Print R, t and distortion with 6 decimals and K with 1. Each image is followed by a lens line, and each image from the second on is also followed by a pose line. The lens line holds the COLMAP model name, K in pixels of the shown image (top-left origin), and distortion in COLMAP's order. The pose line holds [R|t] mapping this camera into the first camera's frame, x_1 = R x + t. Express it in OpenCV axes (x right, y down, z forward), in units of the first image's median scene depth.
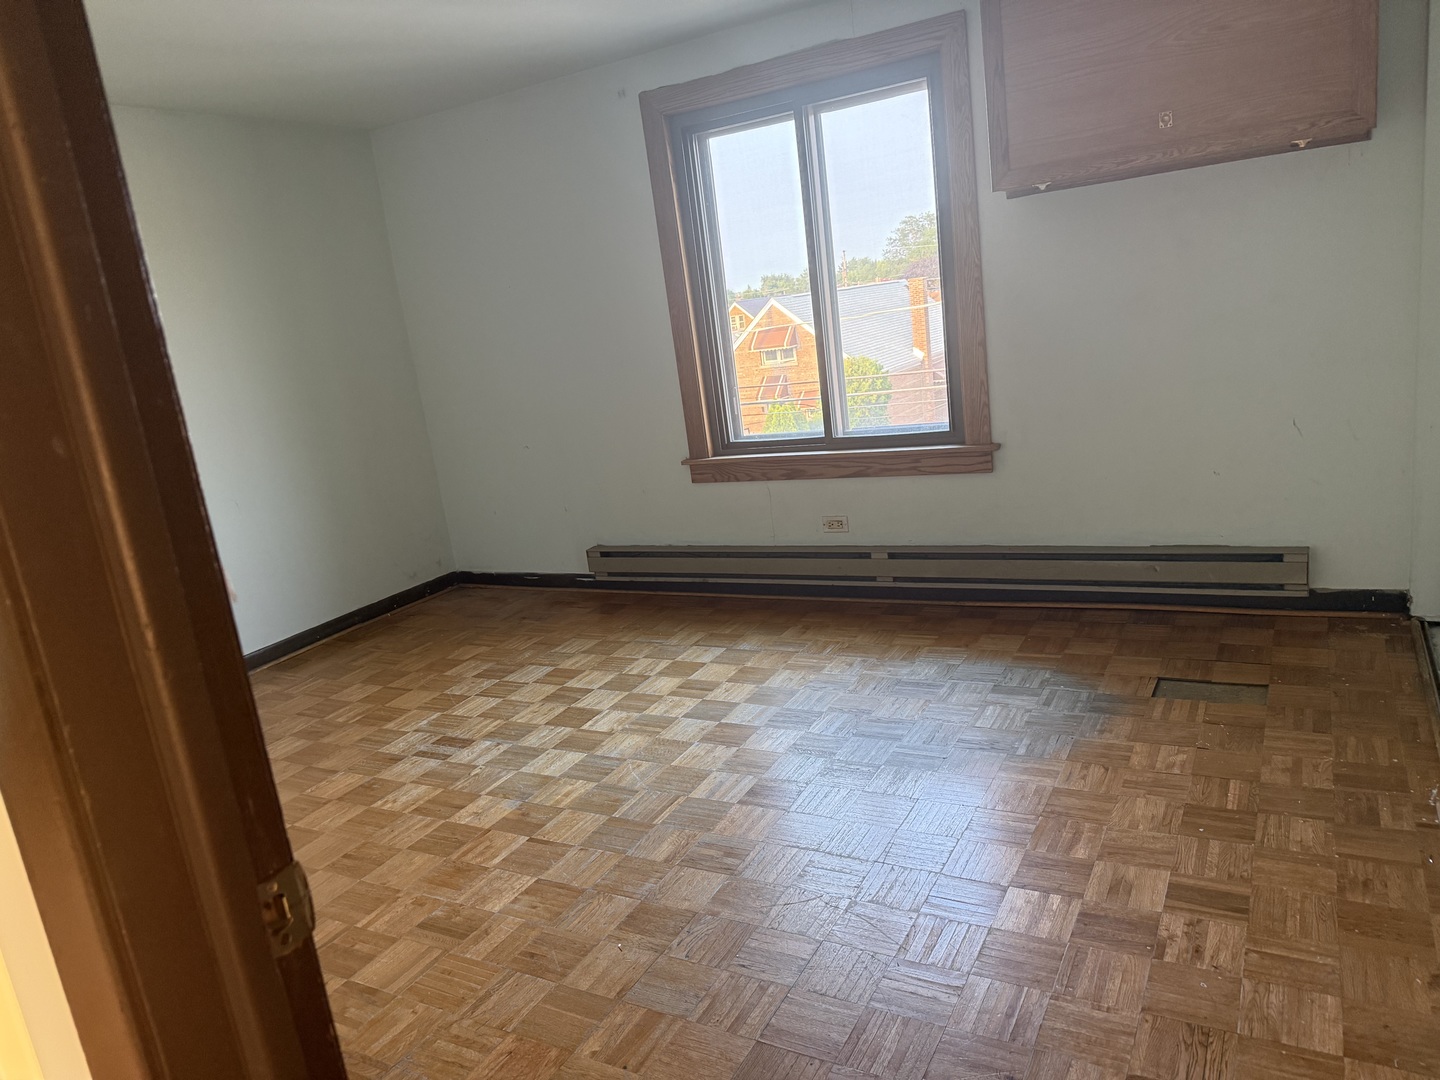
lens RADIAL K [[1012.9, 0, 742.9], [0, 1012.9, 547.3], [0, 0, 1]] dist [0.176890, -0.337734]
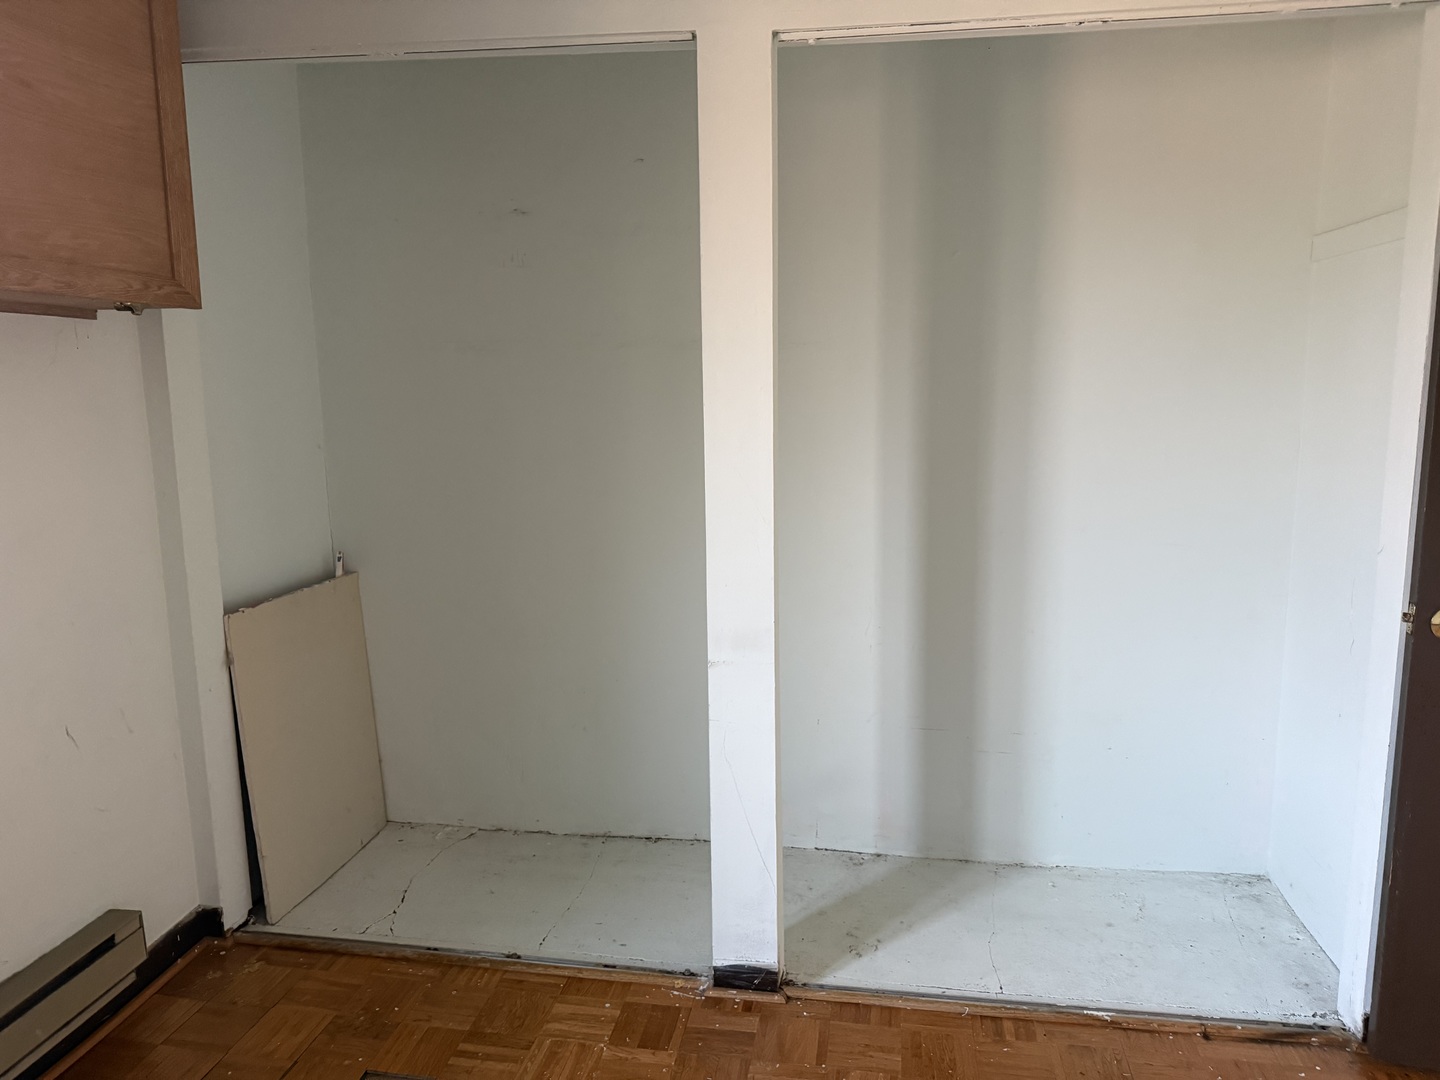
lens RADIAL K [[1012.9, 0, 742.9], [0, 1012.9, 547.3], [0, 0, 1]] dist [0.176890, -0.337734]
pose [[-0.336196, -0.035789, 0.941112, -0.182200], [0.270585, 0.953476, 0.132921, -0.201147], [-0.902084, 0.299338, -0.310871, 0.808143]]
